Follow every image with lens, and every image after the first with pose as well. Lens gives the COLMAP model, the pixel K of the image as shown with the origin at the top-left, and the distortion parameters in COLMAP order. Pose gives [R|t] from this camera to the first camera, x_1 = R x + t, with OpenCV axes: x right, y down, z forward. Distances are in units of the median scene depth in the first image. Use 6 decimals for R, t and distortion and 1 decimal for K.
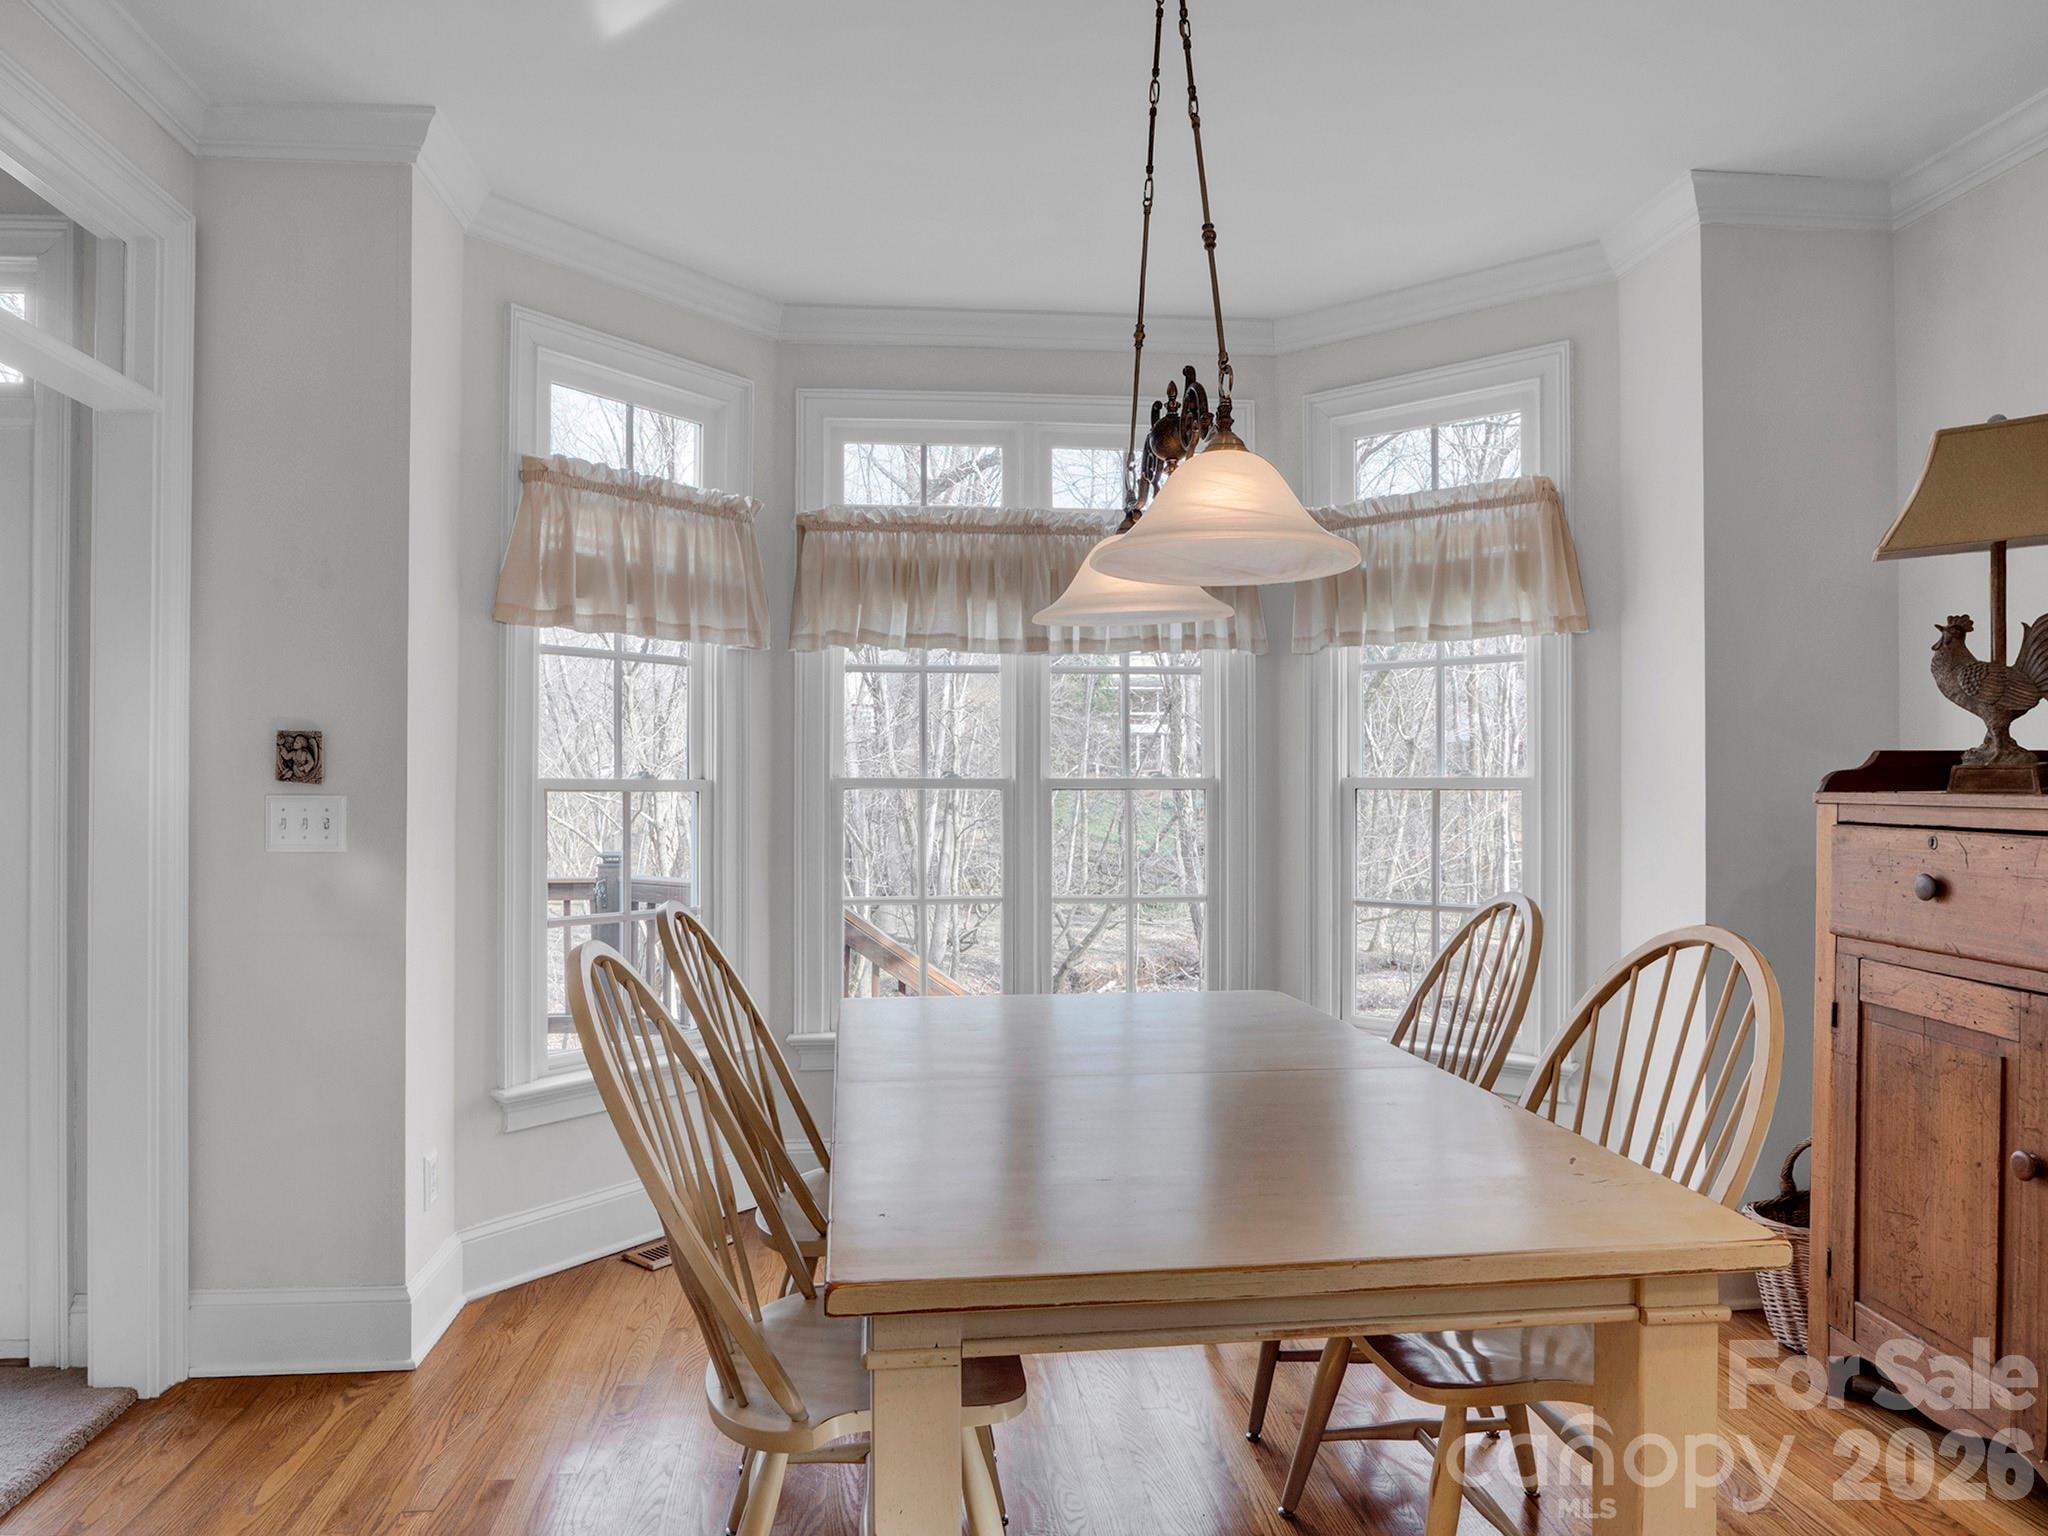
lens RADIAL K [[1312.7, 0, 1027.3], [0, 1312.7, 783.3], [0, 0, 1]] dist [-0.024090, 0.008884]
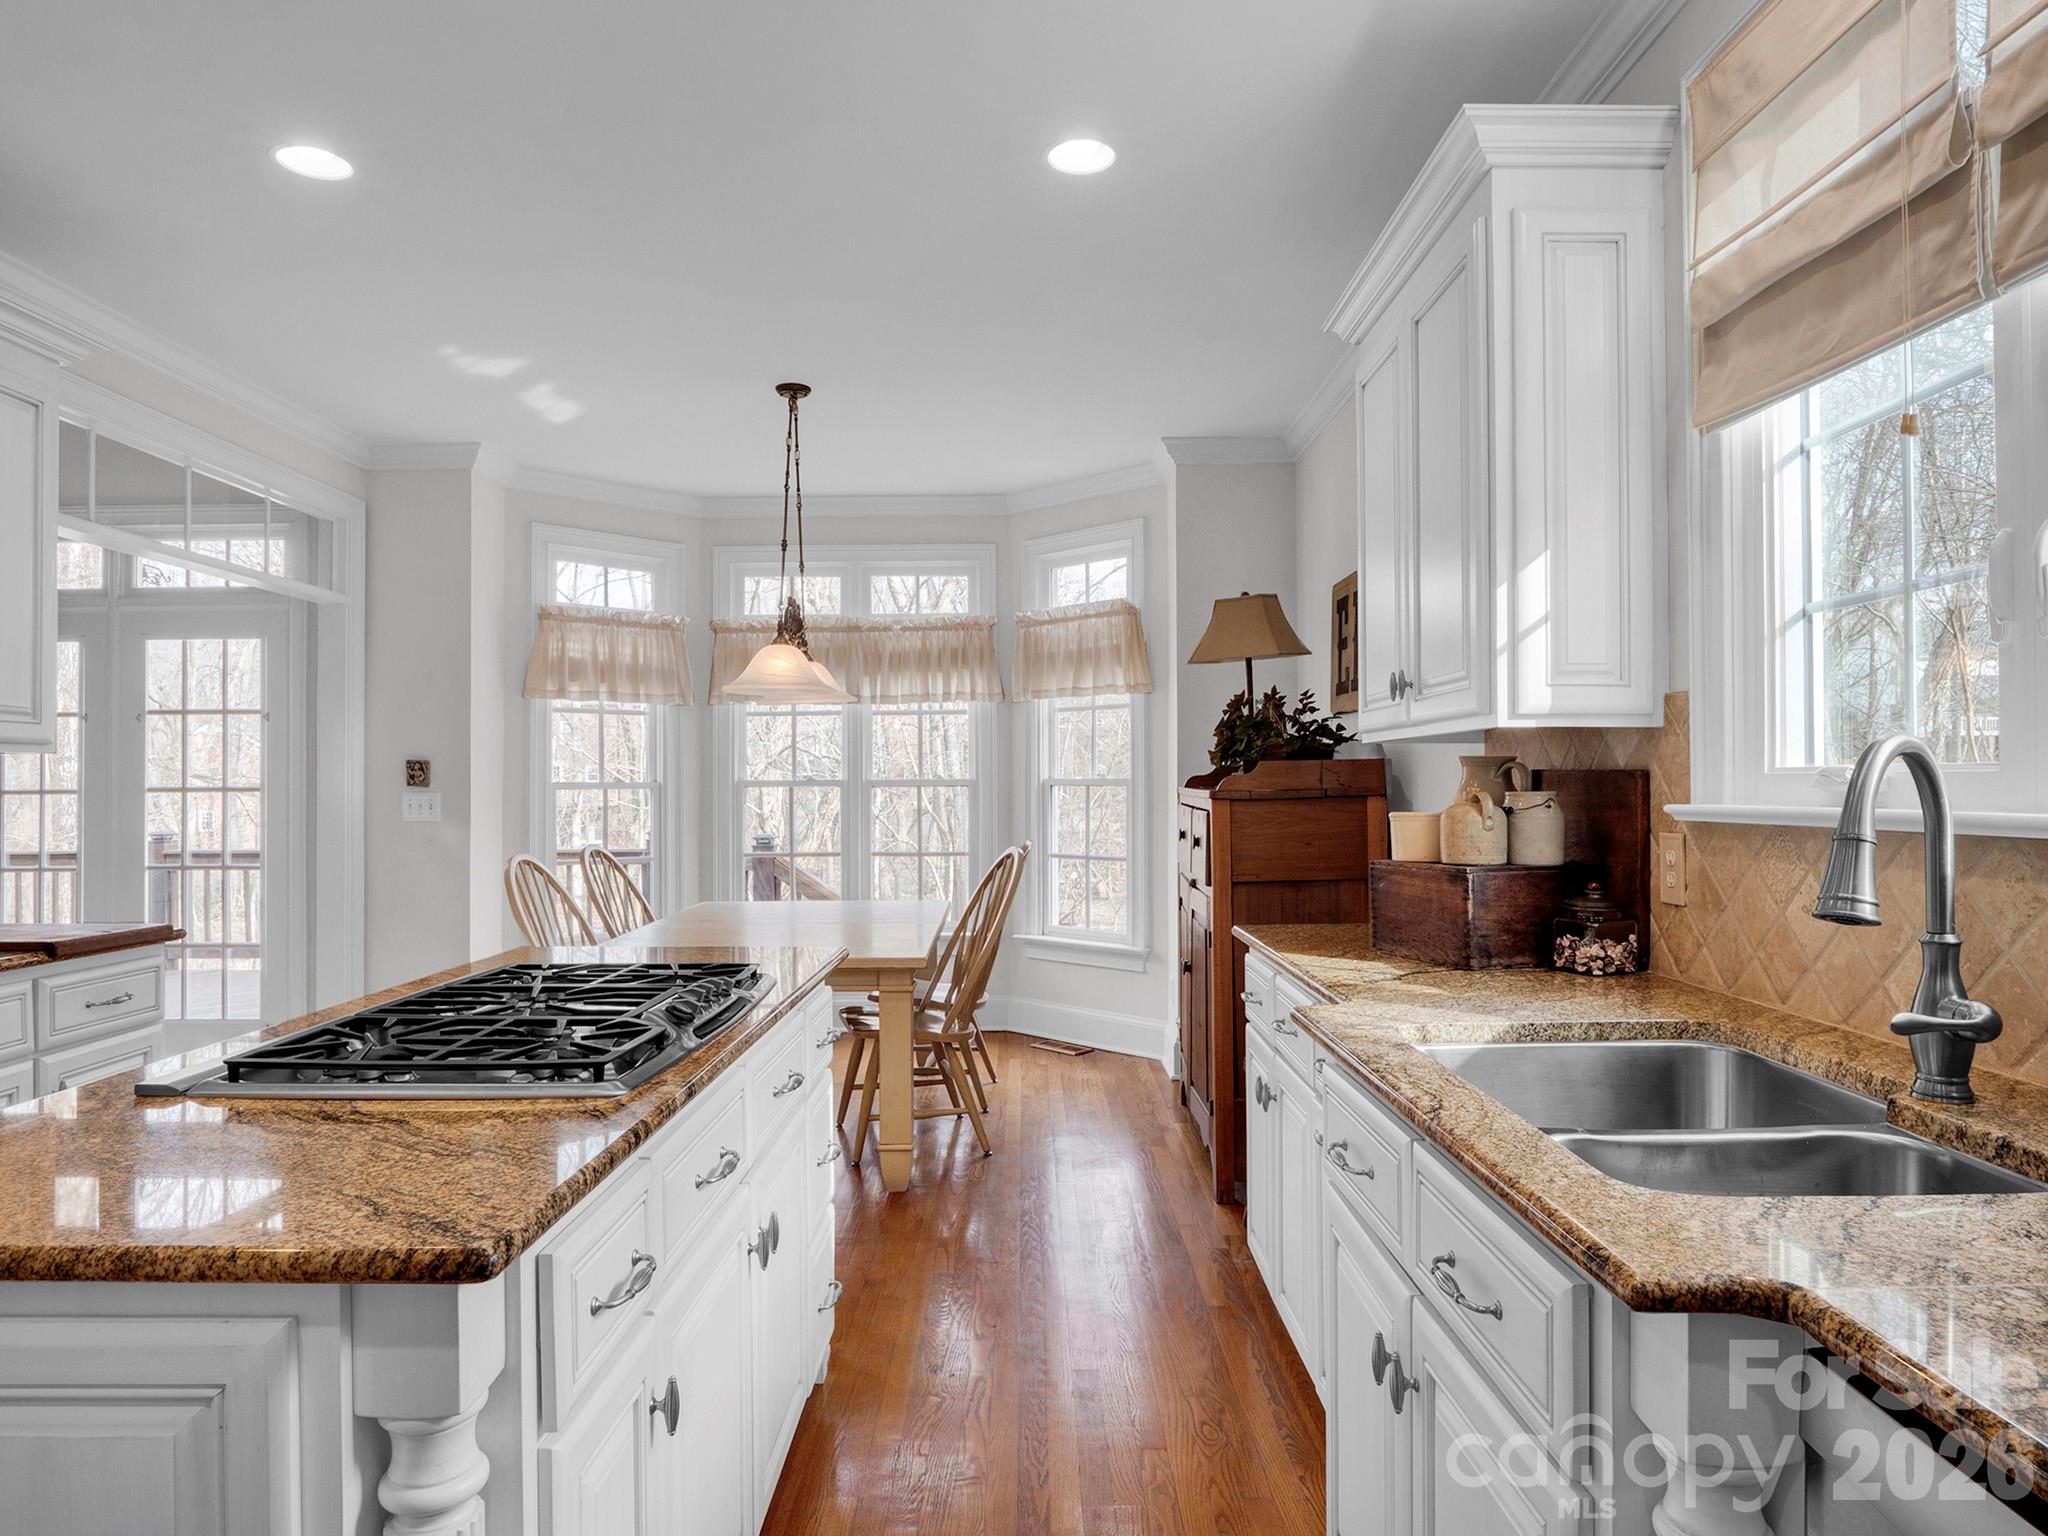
lens RADIAL K [[1312.7, 0, 1069.7], [0, 1312.7, 770.3], [0, 0, 1]] dist [-0.024090, 0.008884]
pose [[0.995774, -0.005779, -0.091650, 0.471721], [0.005371, 0.999975, -0.004693, -0.007549], [0.091675, 0.004181, 0.995780, -0.682517]]
